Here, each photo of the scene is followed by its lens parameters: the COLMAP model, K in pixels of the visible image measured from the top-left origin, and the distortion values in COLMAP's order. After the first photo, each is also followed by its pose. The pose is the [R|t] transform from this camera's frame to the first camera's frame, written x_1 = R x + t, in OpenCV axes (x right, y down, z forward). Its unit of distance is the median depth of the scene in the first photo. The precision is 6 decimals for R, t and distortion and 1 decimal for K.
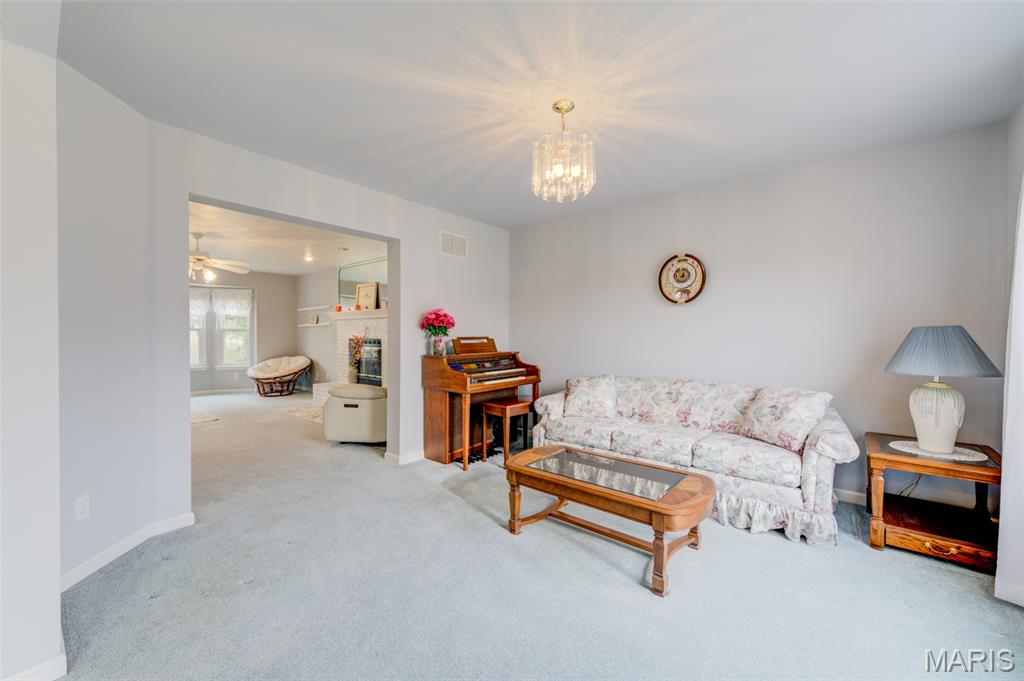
lens RADIAL K [[399.6, 0, 512.0], [0, 399.6, 340.5], [0, 0, 1]] dist [0.007444, -0.004128]
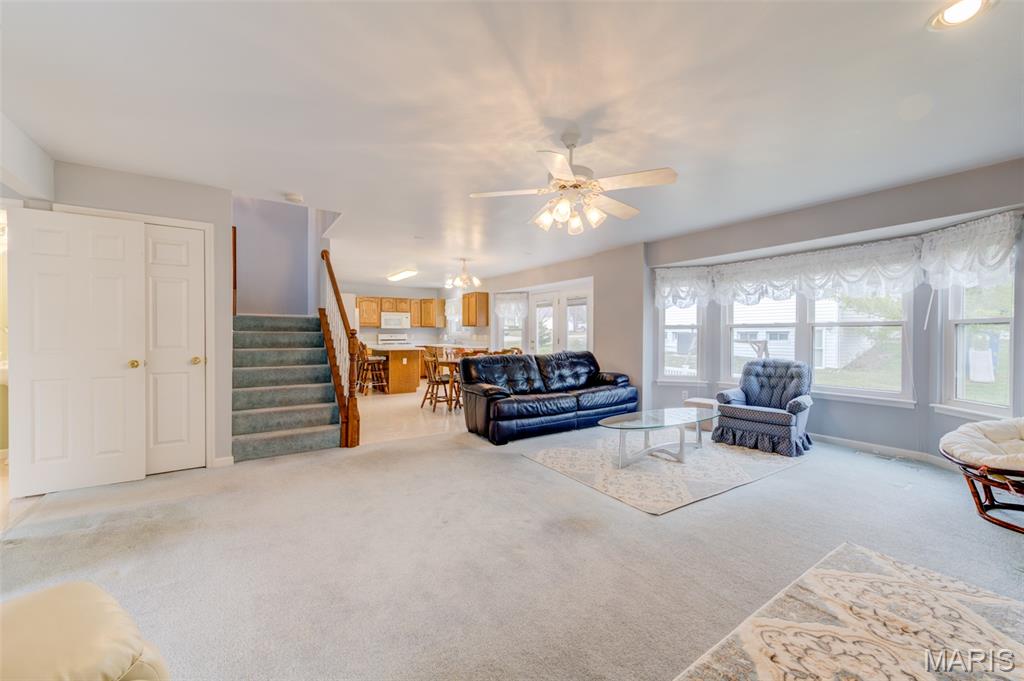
lens RADIAL K [[402.8, 0, 512.9], [0, 402.8, 334.8], [0, 0, 1]] dist [0.001735, -0.000230]
pose [[-0.282774, -0.000318, -0.959187, -0.168470], [-0.015500, 0.999871, 0.004237, -0.008921], [0.959061, 0.016065, -0.282742, 0.680507]]
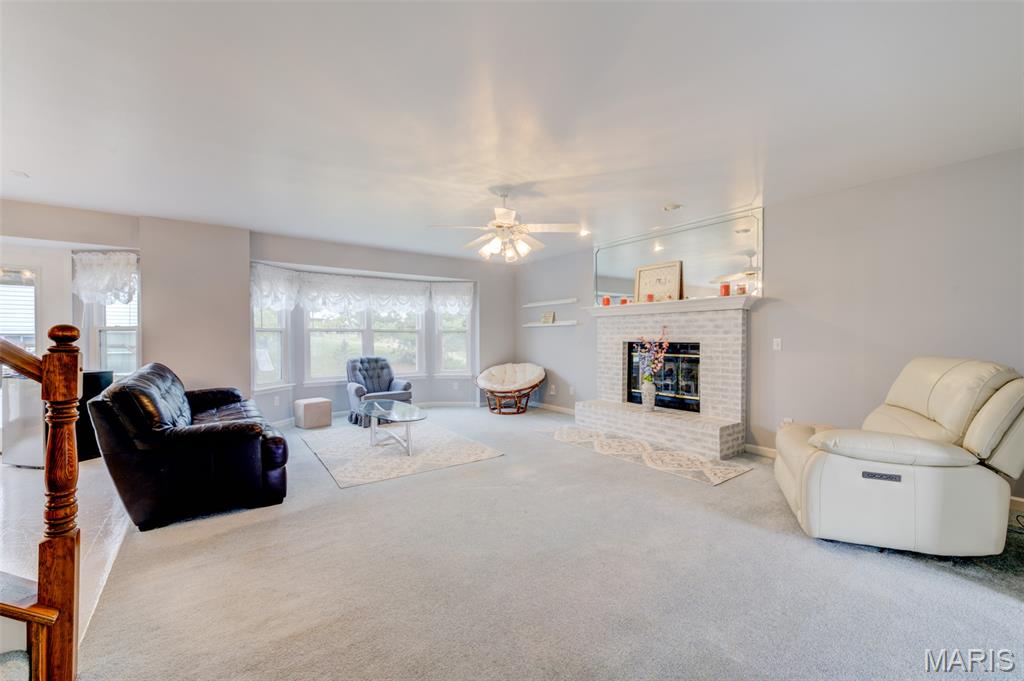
lens RADIAL K [[402.8, 0, 512.9], [0, 402.8, 334.8], [0, 0, 1]] dist [0.001735, -0.000230]
pose [[0.973477, -0.005272, -0.228725, -0.387835], [0.000658, 0.999795, -0.020242, -0.002288], [0.228785, 0.019555, 0.973281, 0.210279]]
